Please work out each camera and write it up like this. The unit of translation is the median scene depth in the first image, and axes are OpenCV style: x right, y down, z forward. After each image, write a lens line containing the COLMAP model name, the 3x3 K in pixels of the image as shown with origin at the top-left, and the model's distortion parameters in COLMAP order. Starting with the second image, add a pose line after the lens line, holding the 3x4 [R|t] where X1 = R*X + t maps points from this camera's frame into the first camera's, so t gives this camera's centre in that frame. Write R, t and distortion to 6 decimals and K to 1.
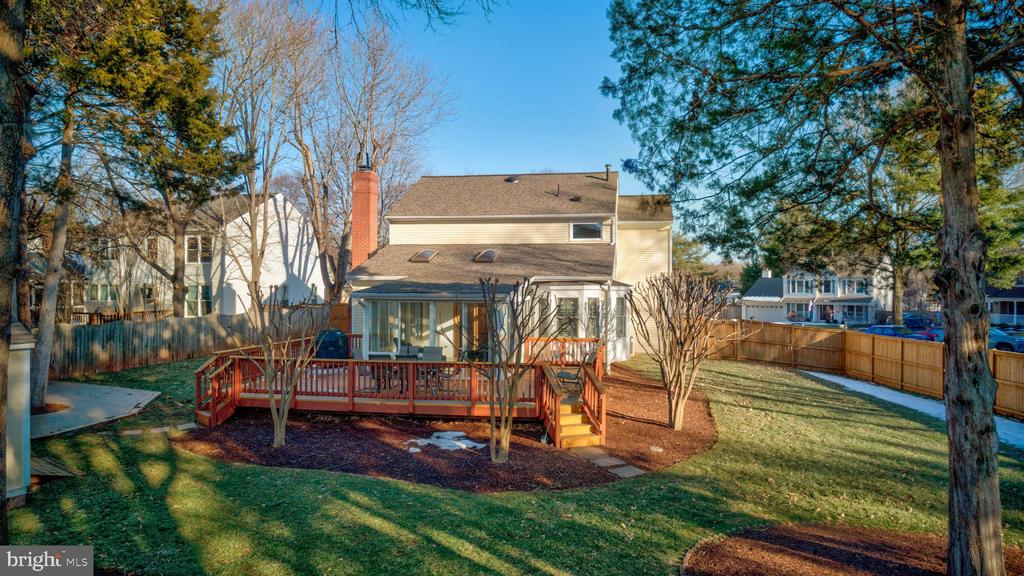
lens RADIAL K [[665.5, 0, 518.0], [0, 665.5, 291.1], [0, 0, 1]] dist [-0.068213, 0.053328]
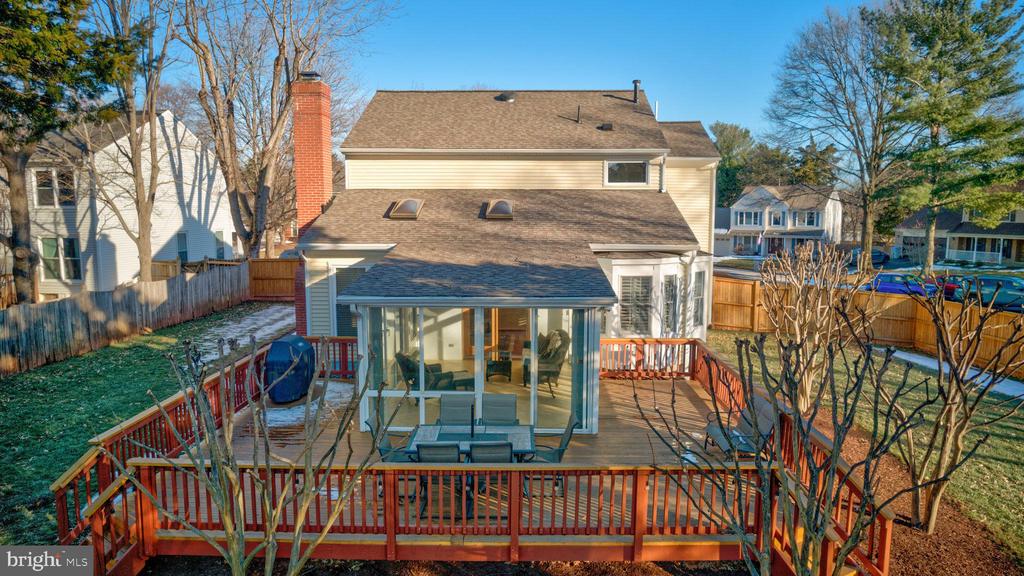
lens RADIAL K [[665.5, 0, 517.0], [0, 665.5, 292.1], [0, 0, 1]] dist [-0.068213, 0.053328]
pose [[0.988649, -0.021560, 0.148689, -0.105792], [0.003494, 0.992682, 0.120707, -0.039729], [-0.150204, -0.118817, 0.981489, 0.236839]]
